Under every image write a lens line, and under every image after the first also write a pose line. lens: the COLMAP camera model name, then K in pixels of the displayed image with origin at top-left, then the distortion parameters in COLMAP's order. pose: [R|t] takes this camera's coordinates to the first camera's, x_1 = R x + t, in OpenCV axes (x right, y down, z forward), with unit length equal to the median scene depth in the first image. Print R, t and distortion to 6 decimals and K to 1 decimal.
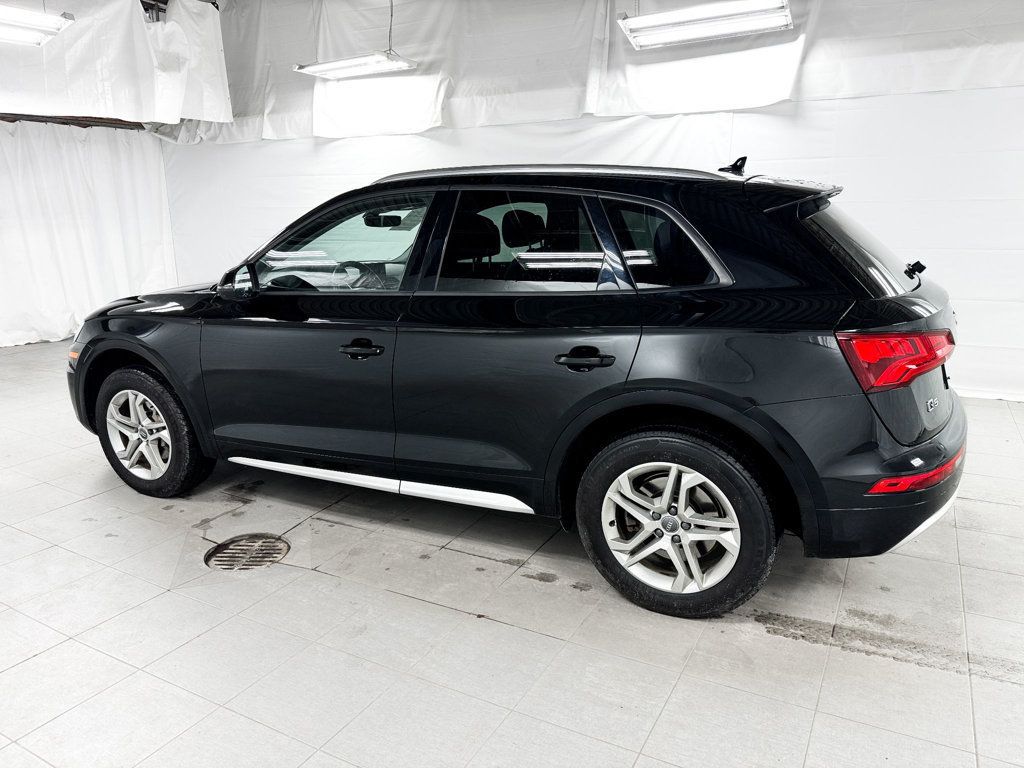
lens RADIAL K [[723.8, 0, 507.1], [0, 723.8, 383.0], [0, 0, 1]] dist [0.016404, -0.028373]
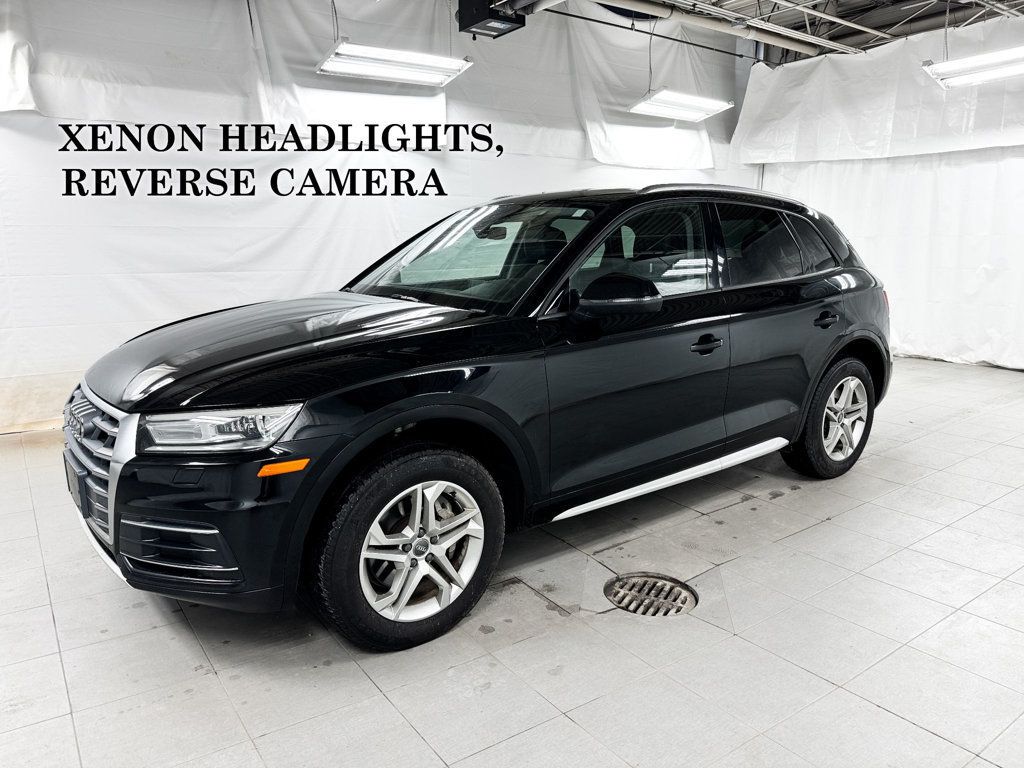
lens RADIAL K [[723.8, 0, 499.2], [0, 723.8, 387.4], [0, 0, 1]] dist [0.016404, -0.028373]
pose [[0.434873, -0.166904, 0.884889, -0.754018], [0.210172, 0.974346, 0.080489, -0.080199], [-0.875621, 0.150977, 0.458795, 0.453429]]
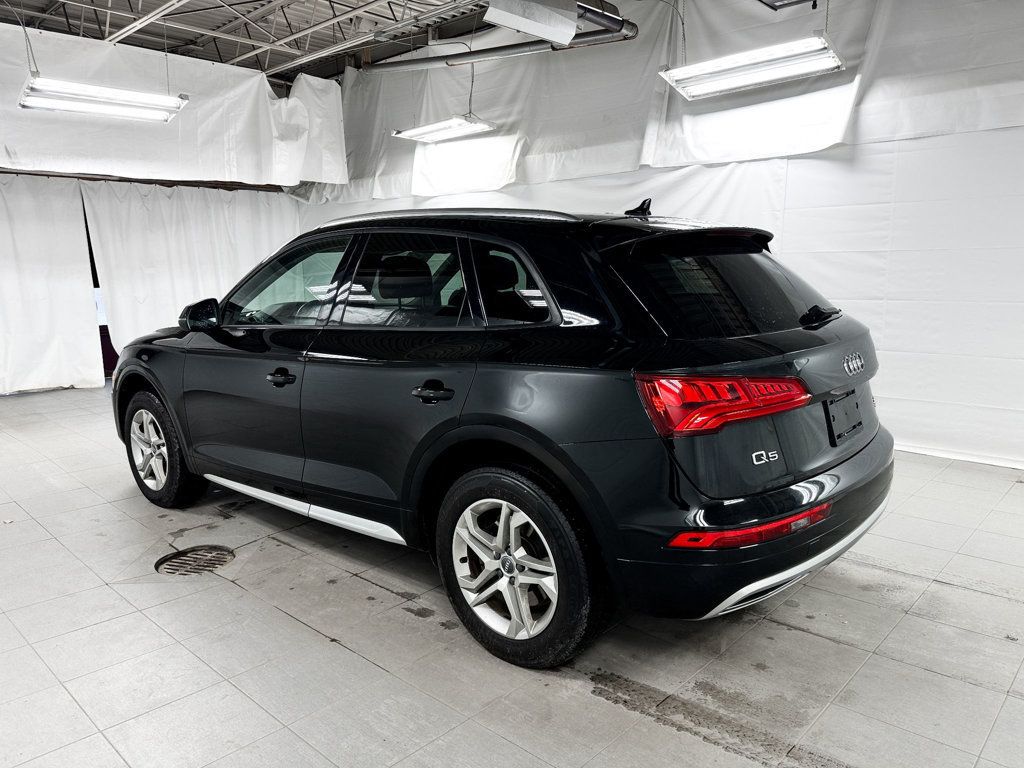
lens RADIAL K [[723.8, 0, 513.0], [0, 723.8, 382.9], [0, 0, 1]] dist [0.016404, -0.028373]
pose [[0.970199, 0.041656, -0.238700, 0.226389], [-0.060077, 0.995707, -0.070420, 0.009595], [0.234742, 0.082662, 0.968537, 0.019591]]
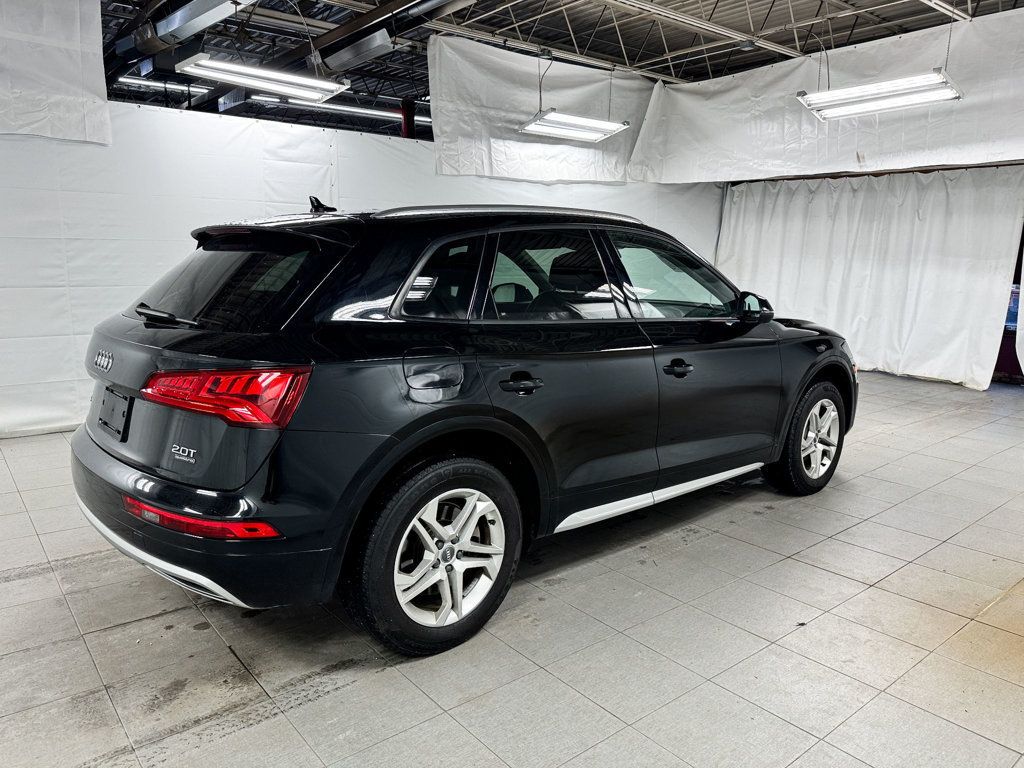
lens RADIAL K [[723.8, 0, 510.0], [0, 723.8, 379.6], [0, 0, 1]] dist [0.016404, -0.028373]
pose [[-0.366902, 0.166196, -0.915293, 0.678820], [-0.230040, 0.937145, 0.262377, -0.229240], [0.901368, 0.306821, -0.305608, 0.937385]]
